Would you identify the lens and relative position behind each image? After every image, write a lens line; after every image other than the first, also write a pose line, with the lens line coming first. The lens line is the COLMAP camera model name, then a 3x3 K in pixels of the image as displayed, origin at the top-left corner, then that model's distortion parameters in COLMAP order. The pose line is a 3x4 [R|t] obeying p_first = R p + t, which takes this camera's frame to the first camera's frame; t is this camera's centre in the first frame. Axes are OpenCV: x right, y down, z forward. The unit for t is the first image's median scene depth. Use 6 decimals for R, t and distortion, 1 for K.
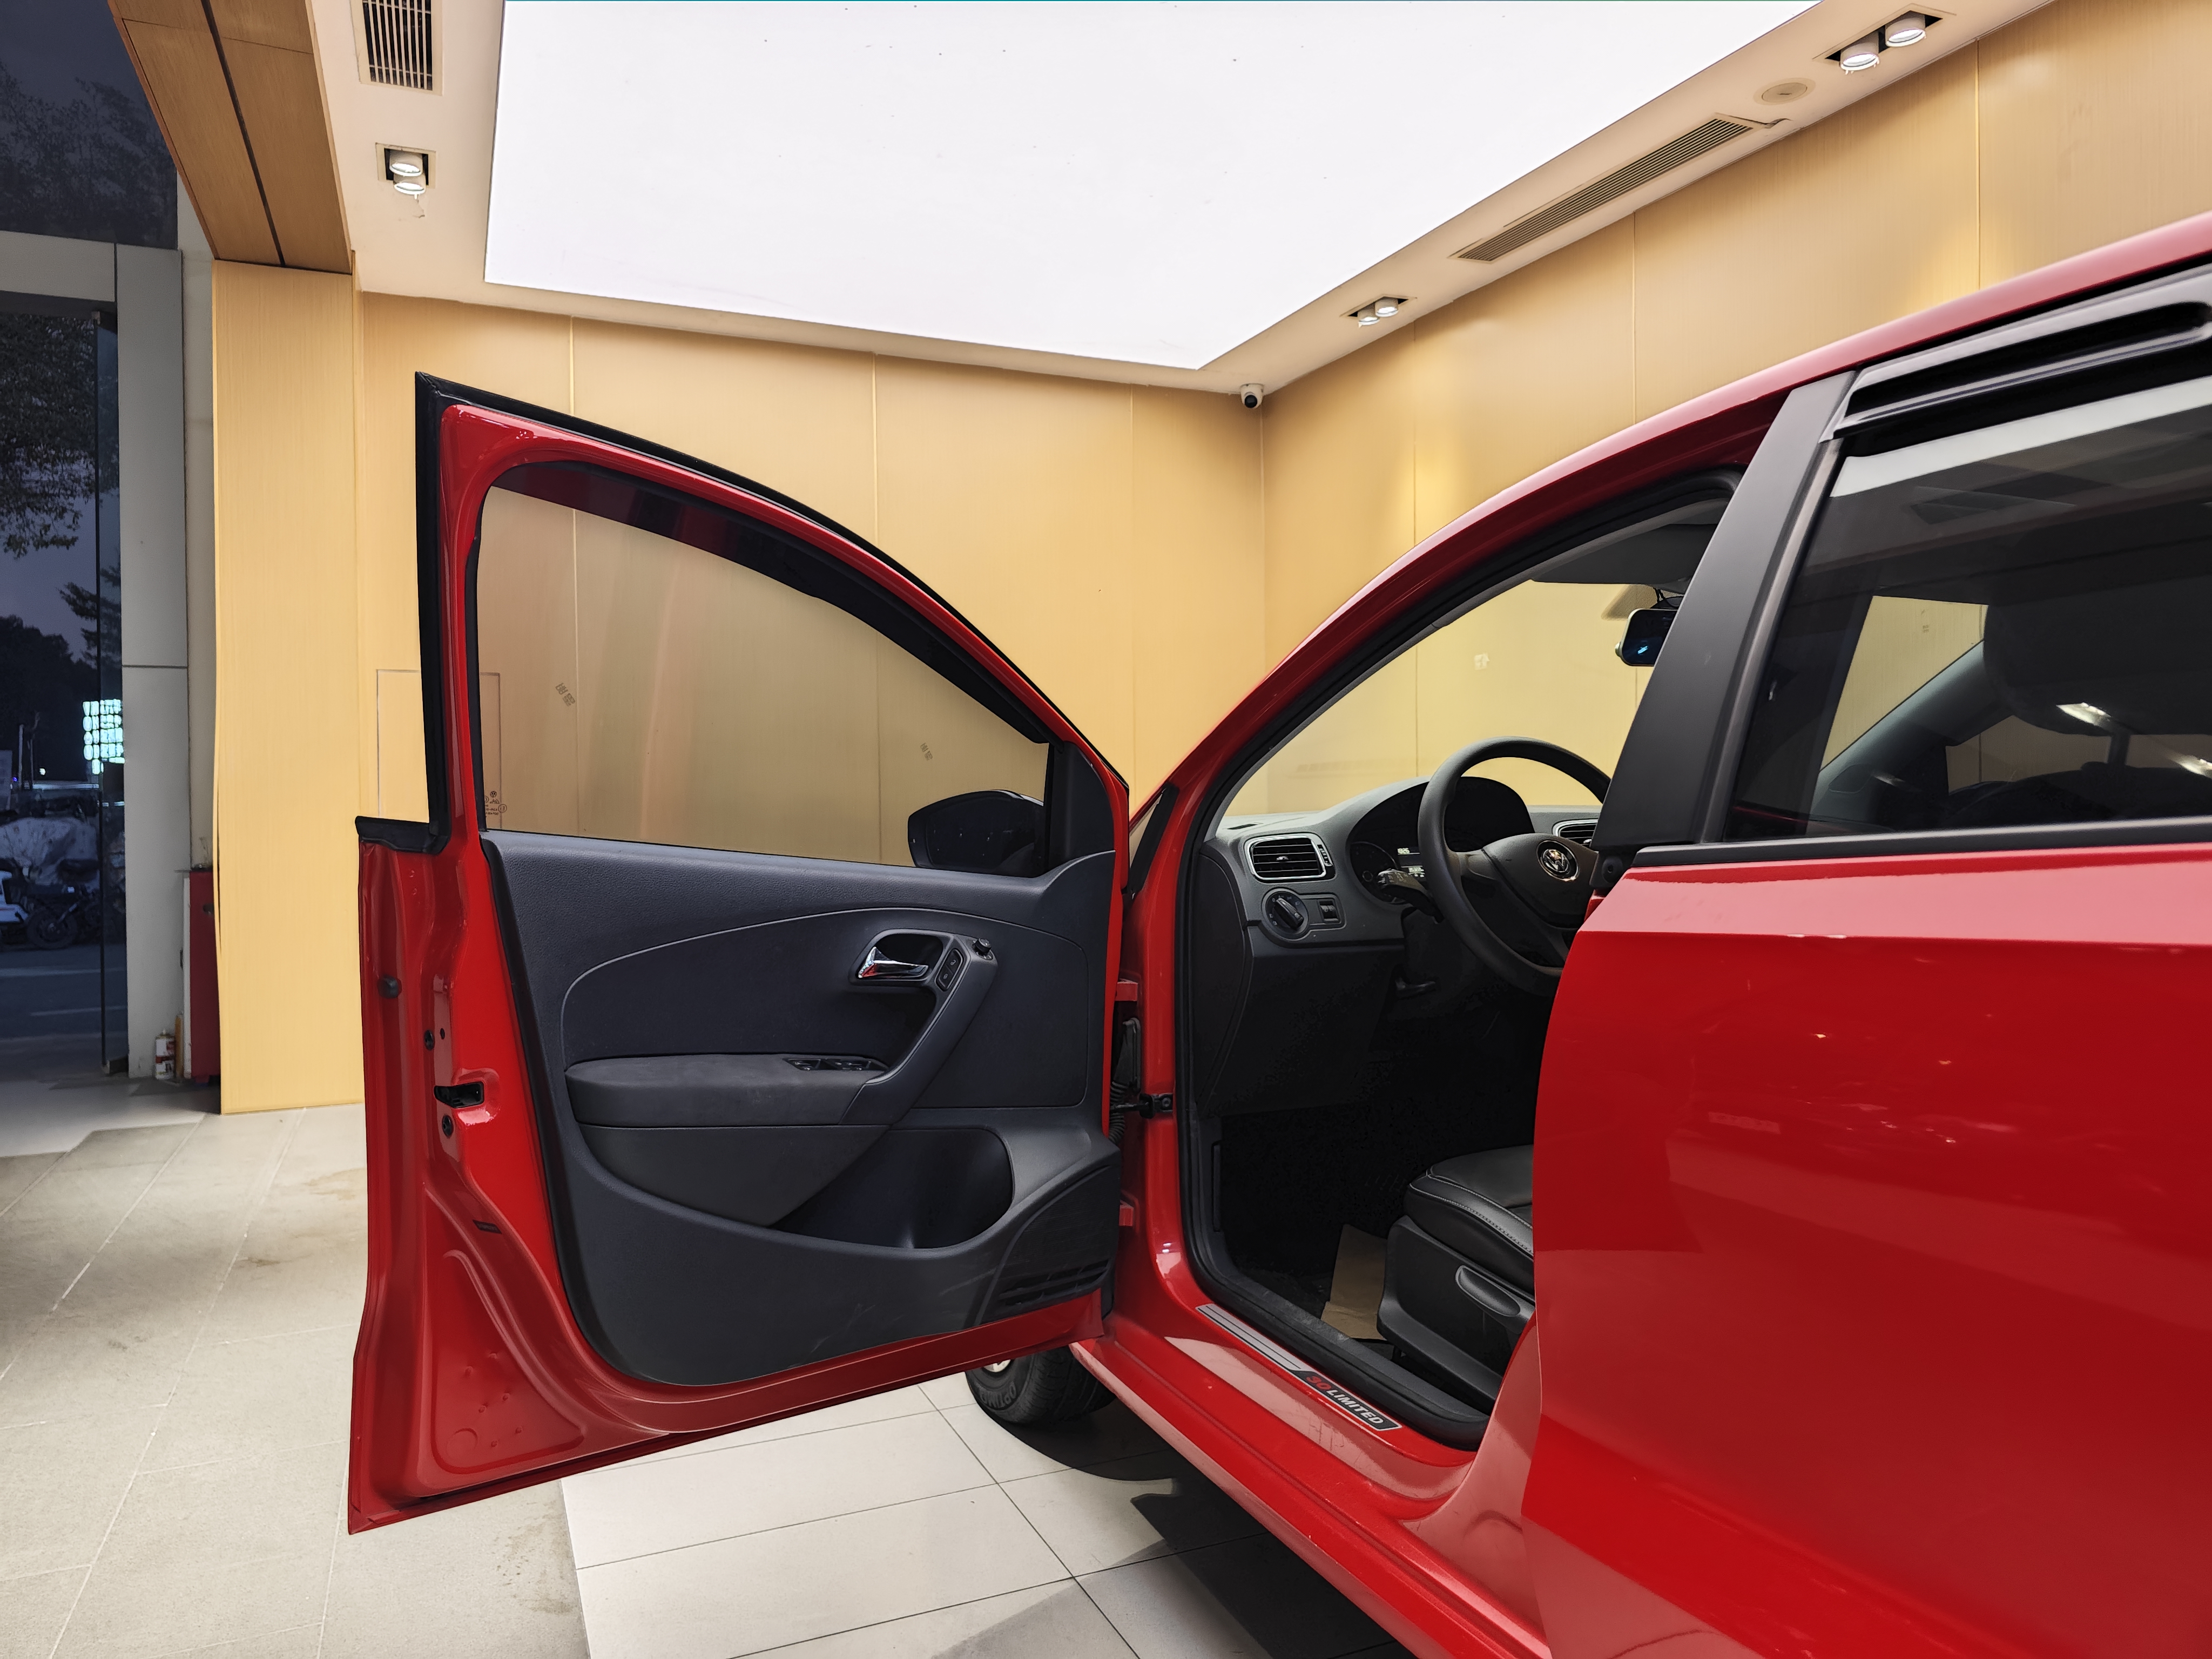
lens RADIAL K [[1501.8, 0, 1103.2], [0, 1501.8, 826.3], [0, 0, 1]] dist [0.025769, -0.027717]
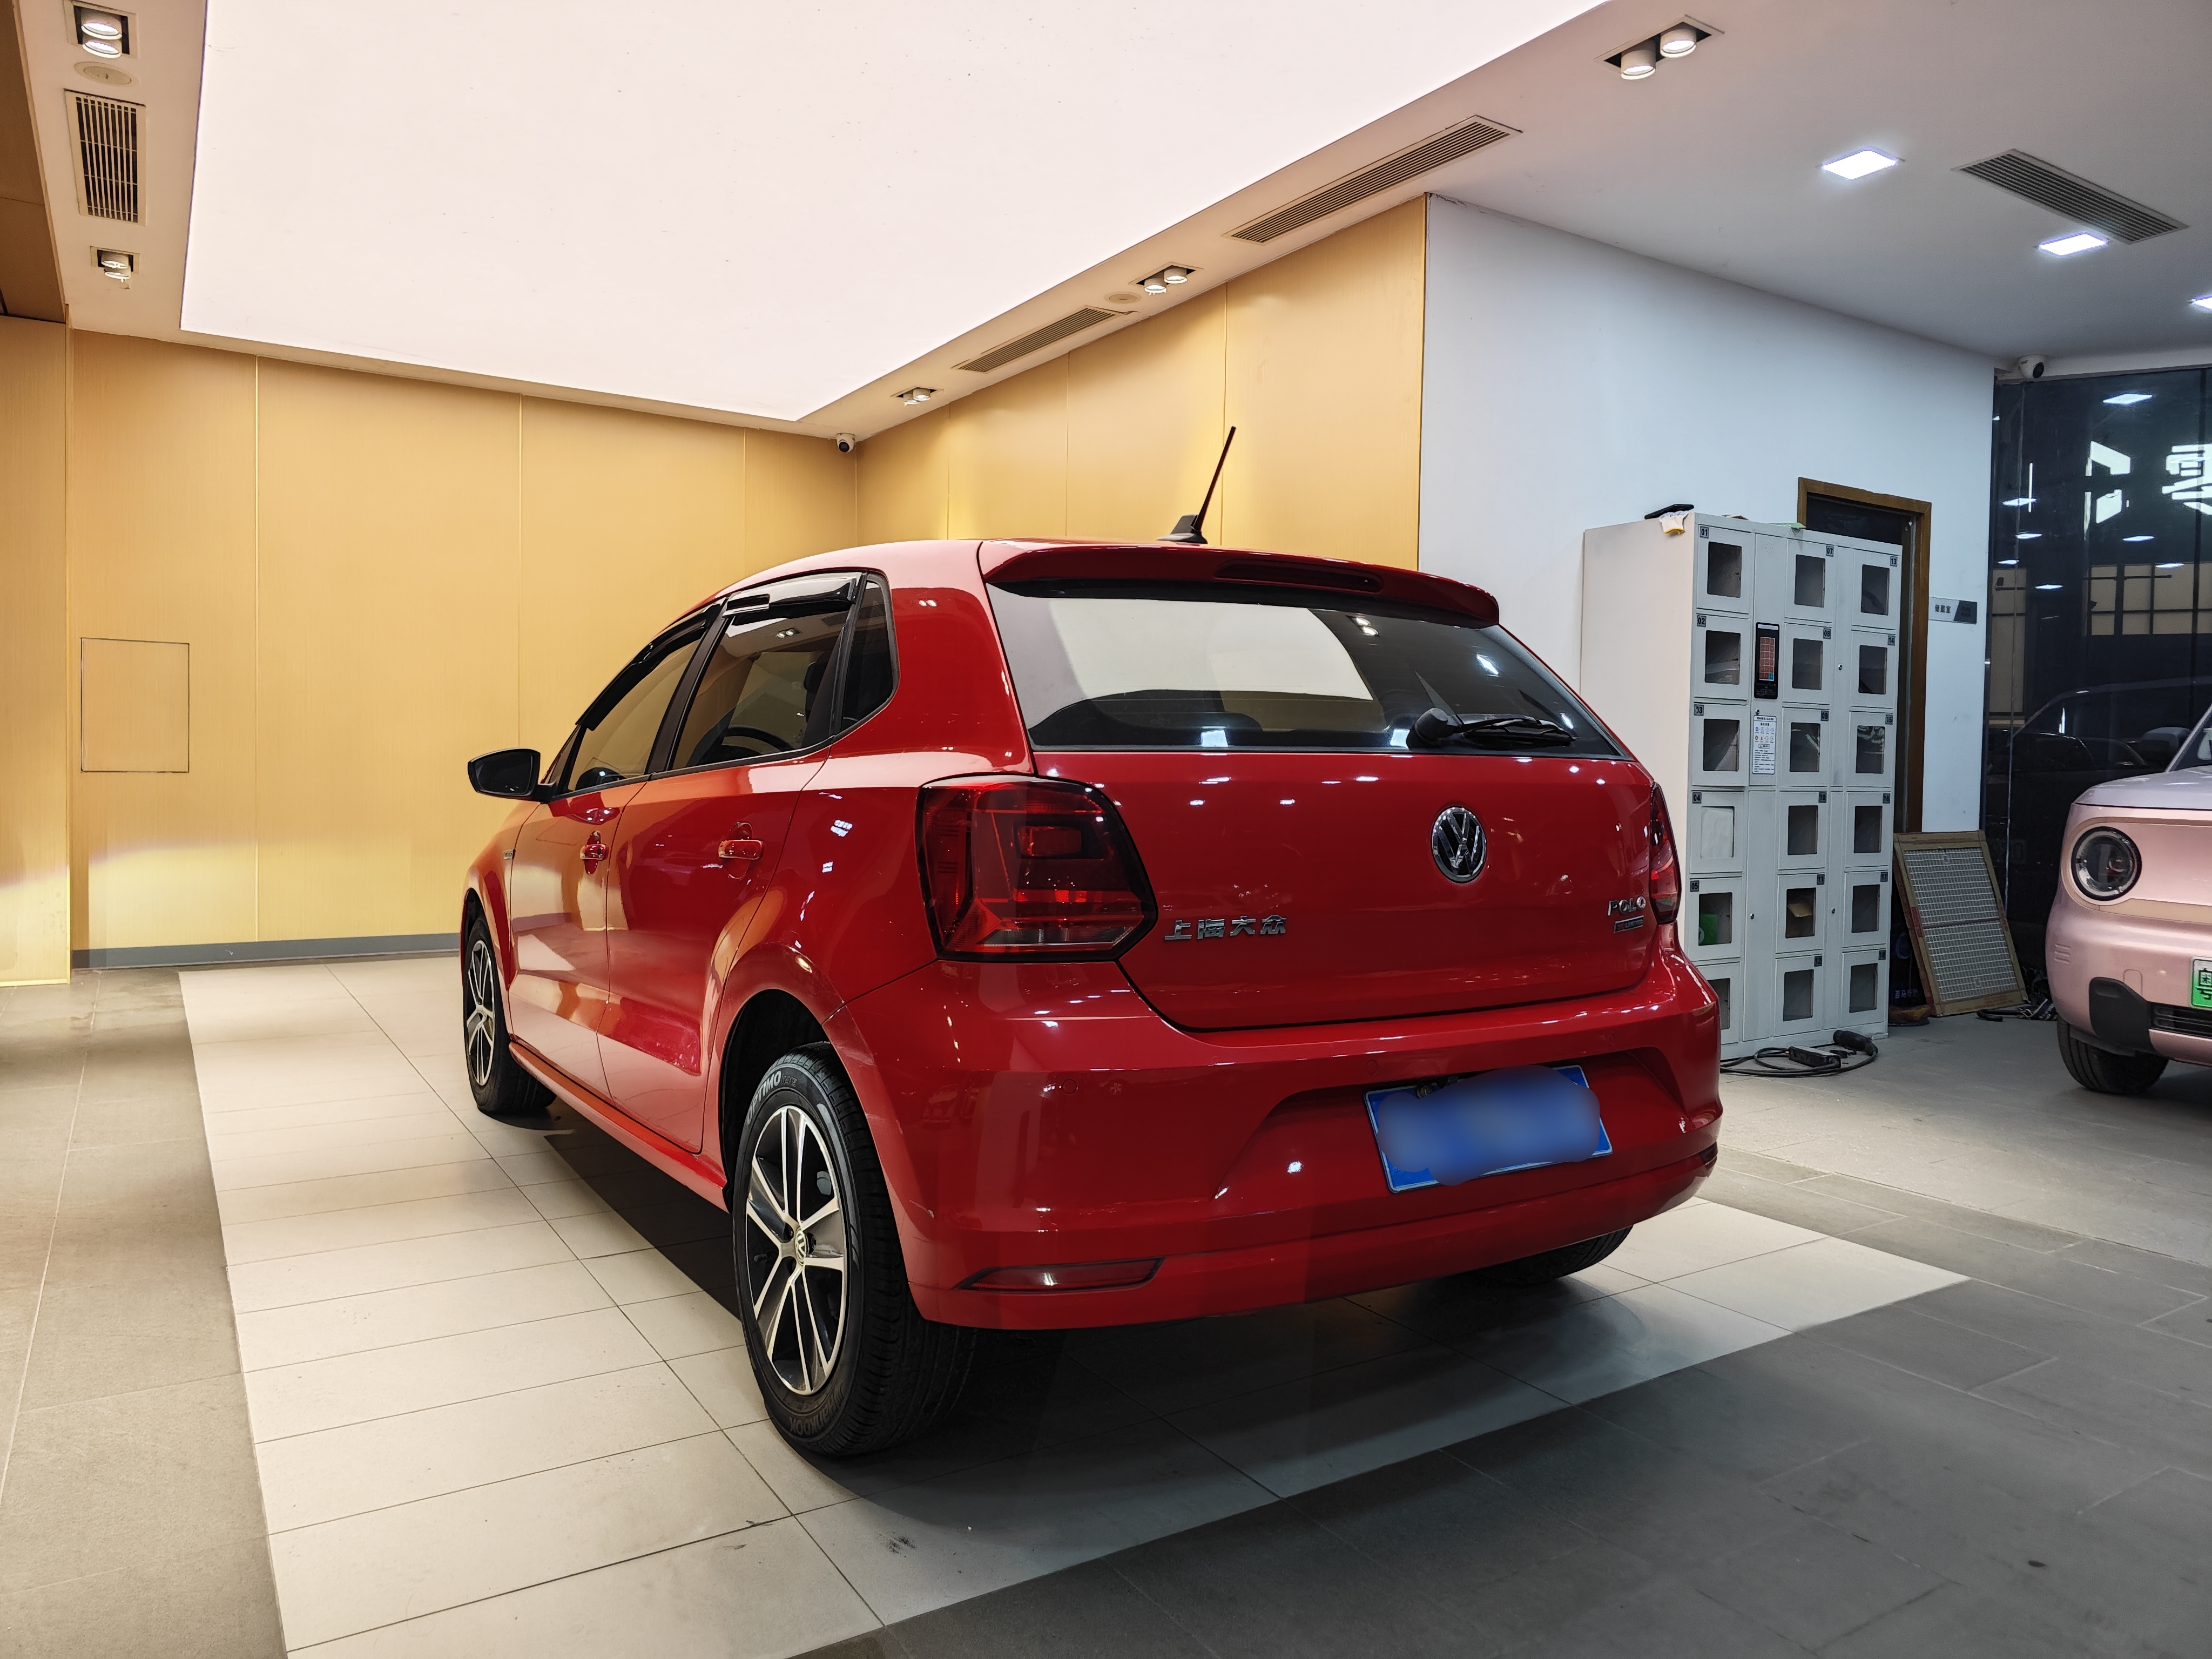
lens RADIAL K [[1501.8, 0, 1120.0], [0, 1501.8, 823.4], [0, 0, 1]] dist [0.025769, -0.027717]
pose [[0.986577, 0.019757, 0.162096, 0.174456], [-0.022812, 0.999595, 0.017007, 0.008616], [-0.161694, -0.020476, 0.986628, -0.394187]]
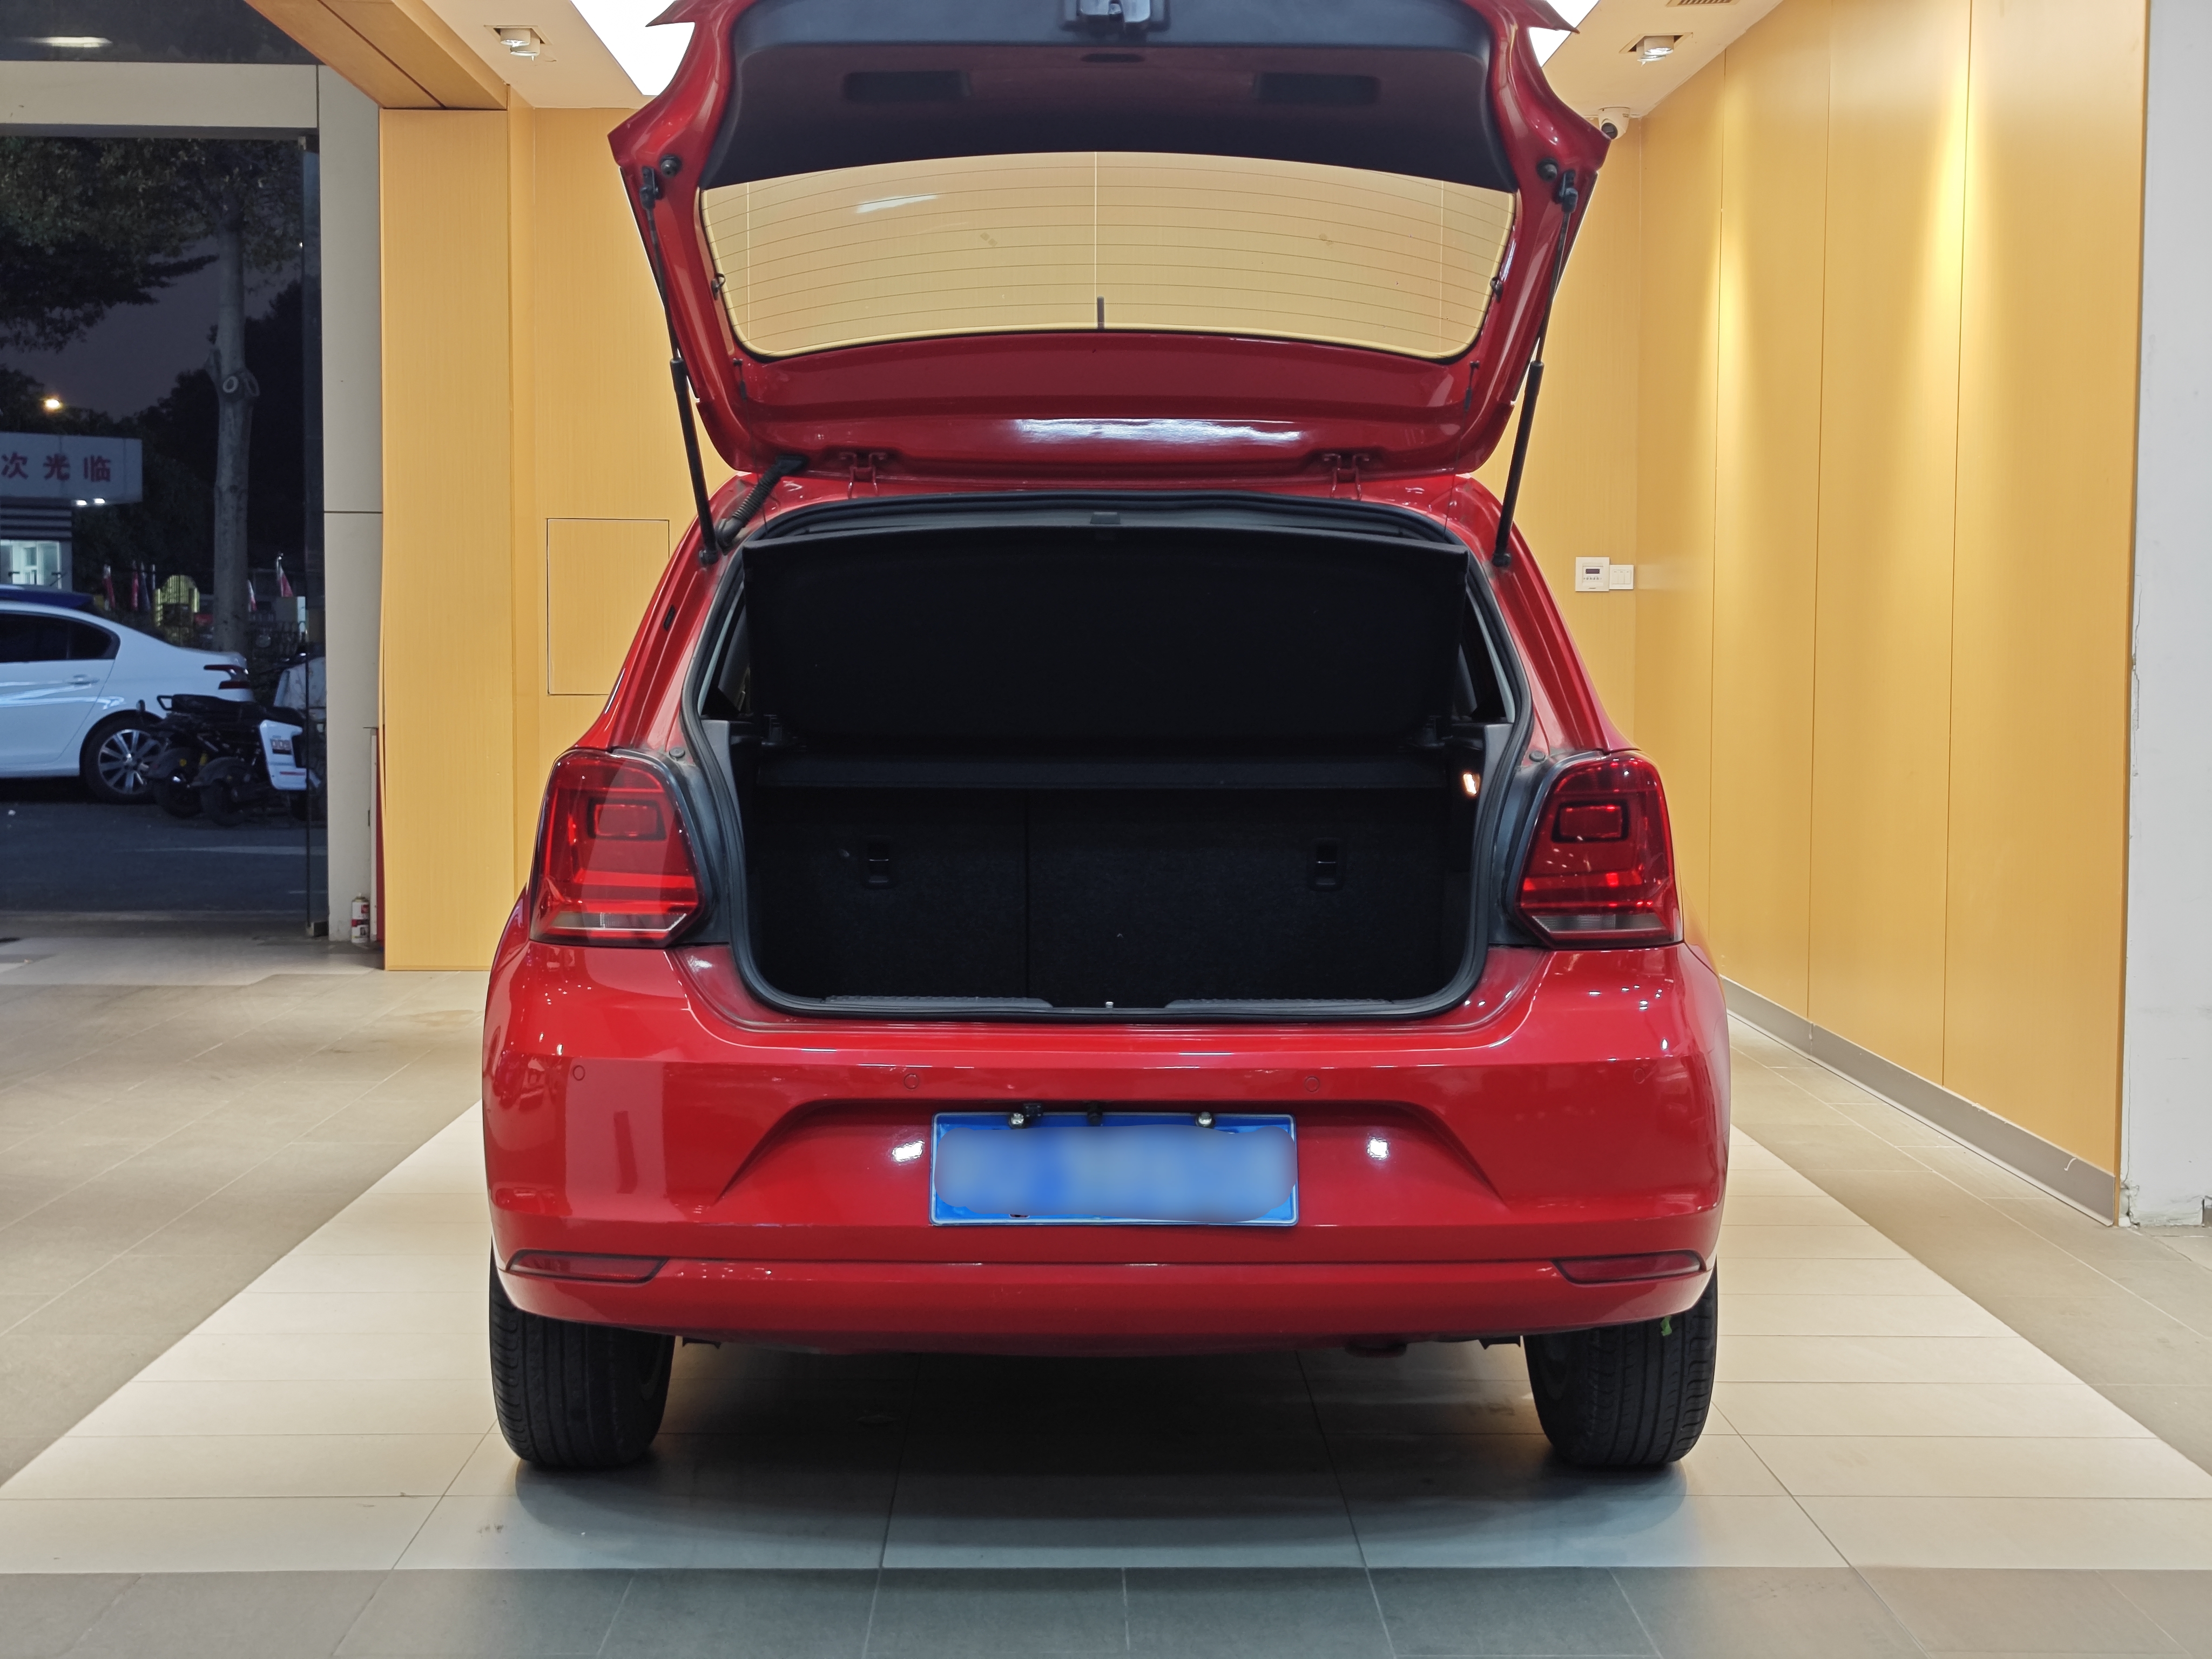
lens RADIAL K [[2975.9, 0, 1091.8], [0, 2975.9, 831.3], [0, 0, 1]] dist [0.091997, 0.000000]
pose [[0.920670, 0.039834, -0.388304, 0.614442], [-0.020178, 0.998306, 0.054569, -0.020135], [0.389820, -0.042405, 0.919914, -0.641236]]
